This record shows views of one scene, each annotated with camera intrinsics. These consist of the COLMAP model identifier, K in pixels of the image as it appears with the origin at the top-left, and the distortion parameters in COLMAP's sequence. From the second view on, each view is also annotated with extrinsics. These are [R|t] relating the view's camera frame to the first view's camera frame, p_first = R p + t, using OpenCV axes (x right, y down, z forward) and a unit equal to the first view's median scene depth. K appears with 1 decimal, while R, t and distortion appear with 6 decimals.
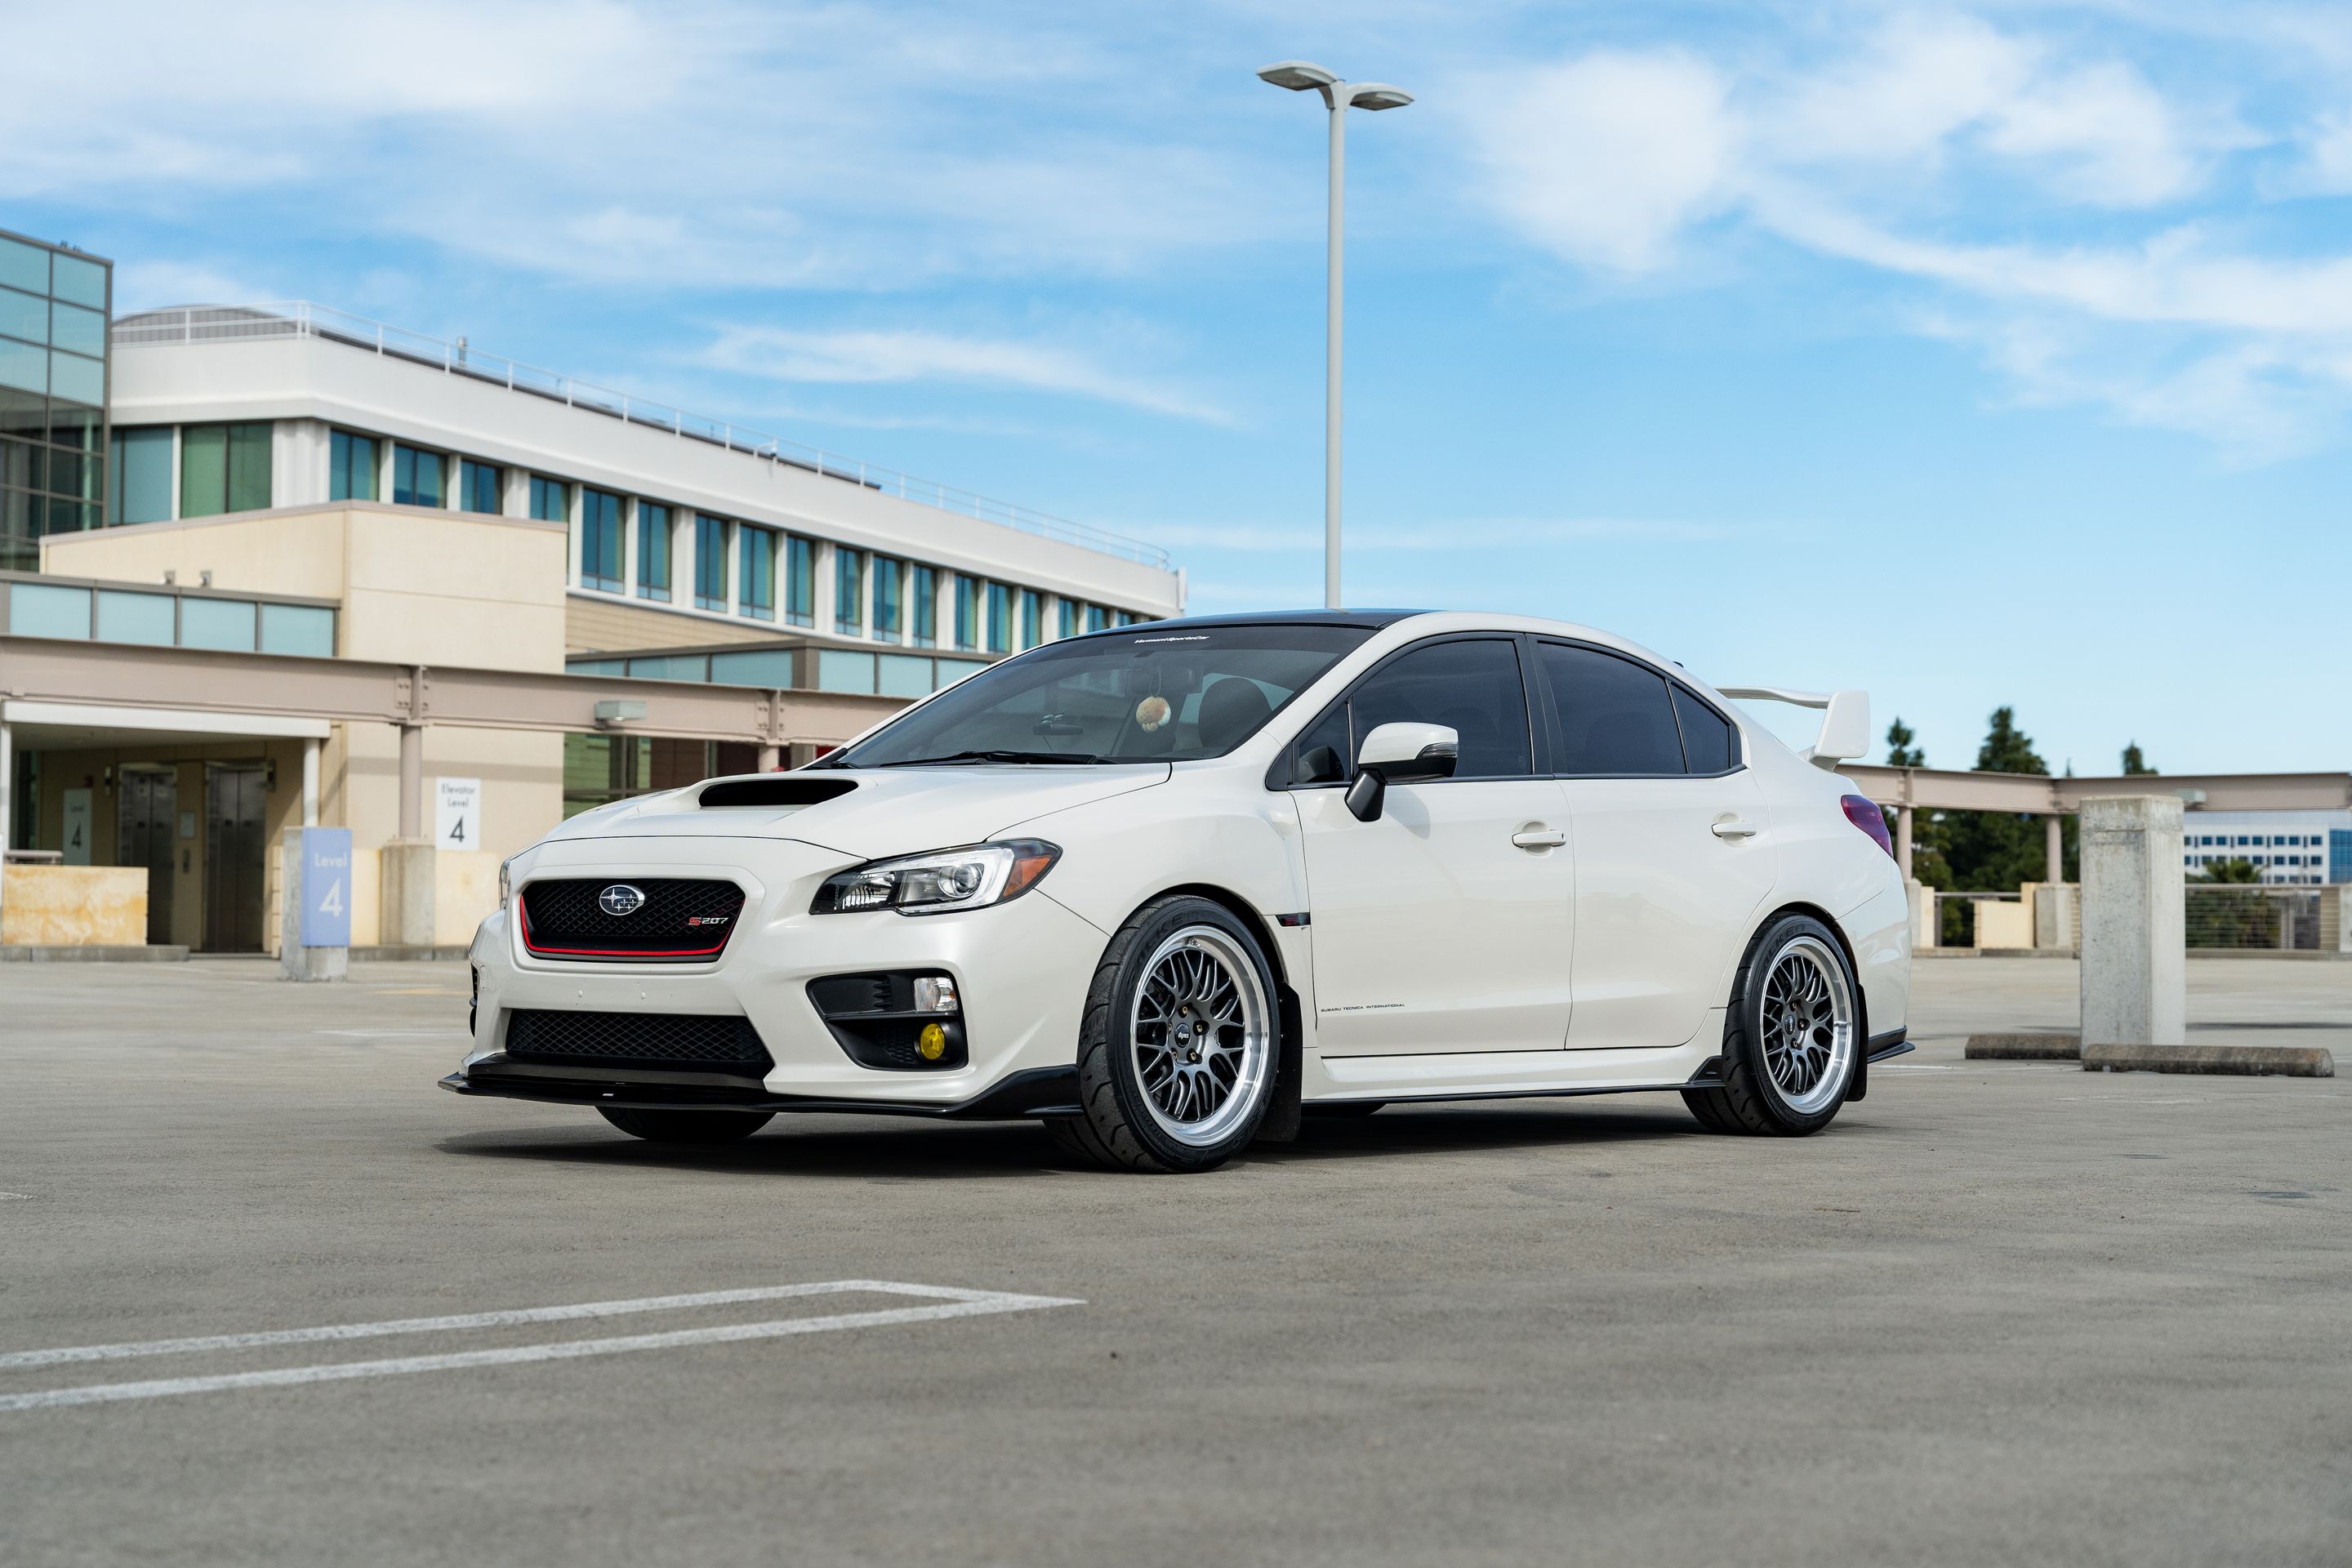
lens RADIAL K [[3586.3, 0, 1180.0], [0, 3586.3, 860.8], [0, 0, 1]] dist [0.008117, -0.099109]
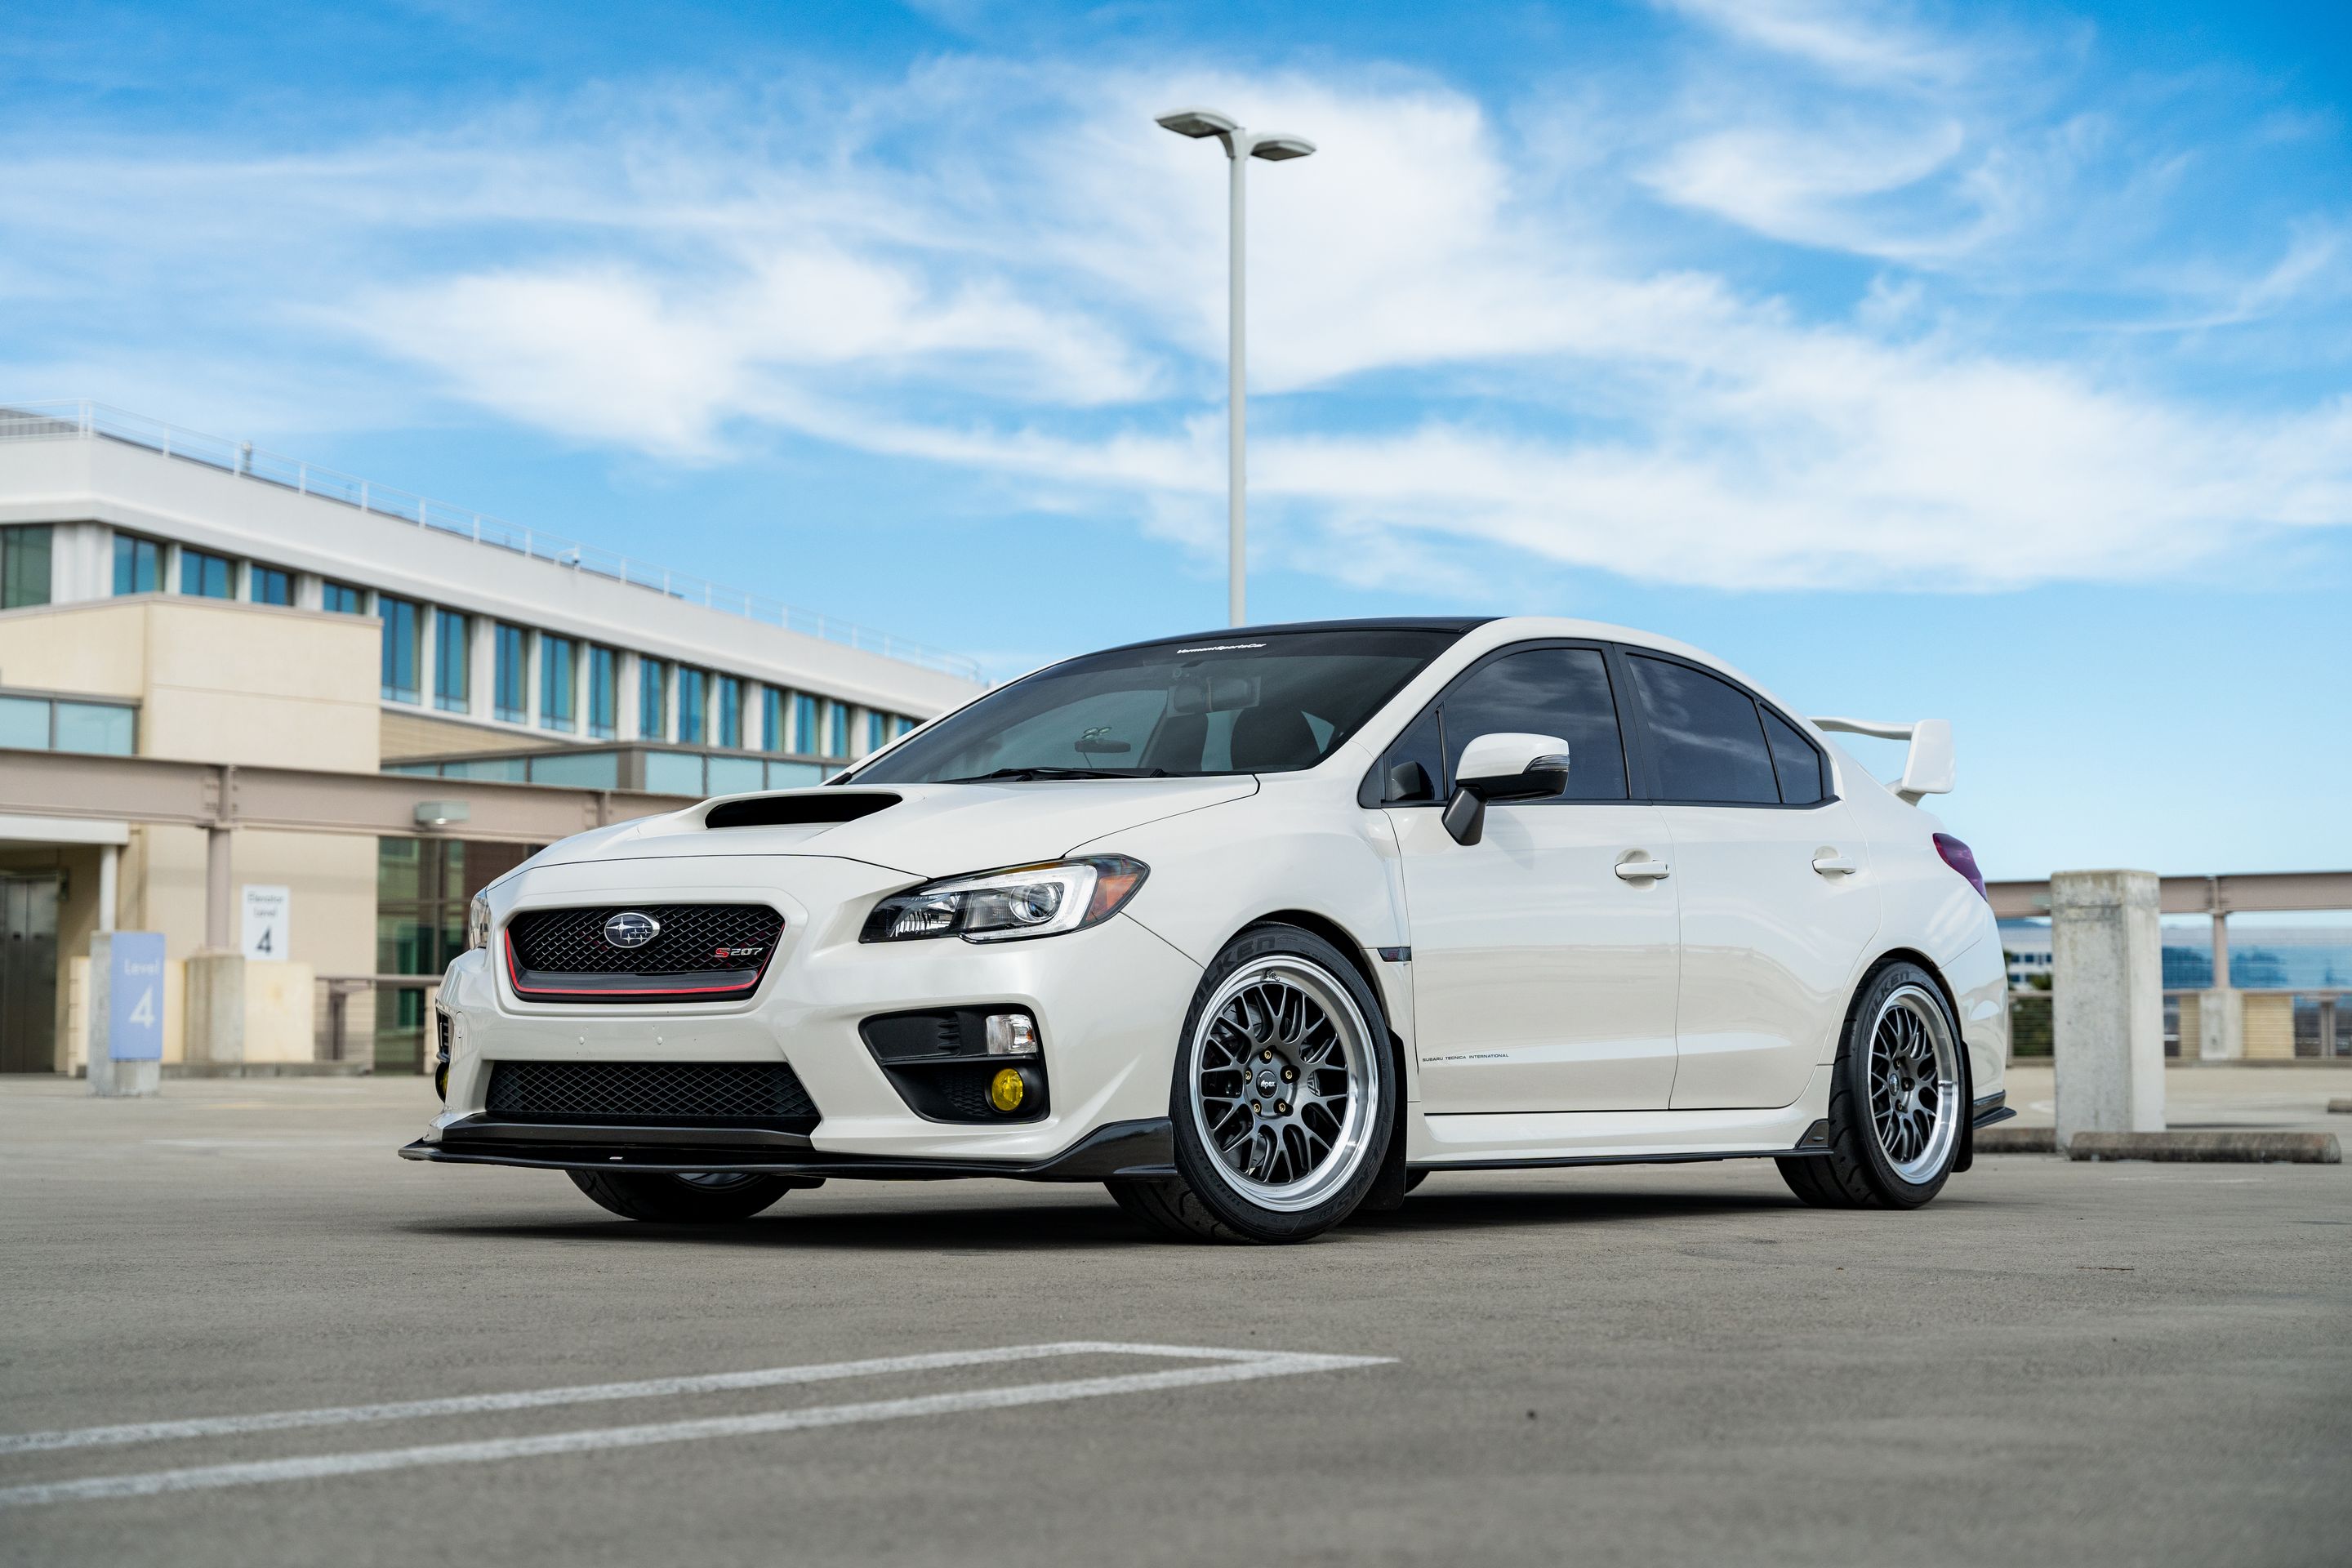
lens RADIAL K [[3672.8, 0, 1179.9], [0, 3672.8, 847.7], [0, 0, 1]] dist [-0.001391, 0.053526]
pose [[0.998572, -0.004739, 0.053204, -0.065940], [0.006698, 0.999304, -0.036709, 0.022321], [-0.052993, 0.037013, 0.997909, 0.108625]]
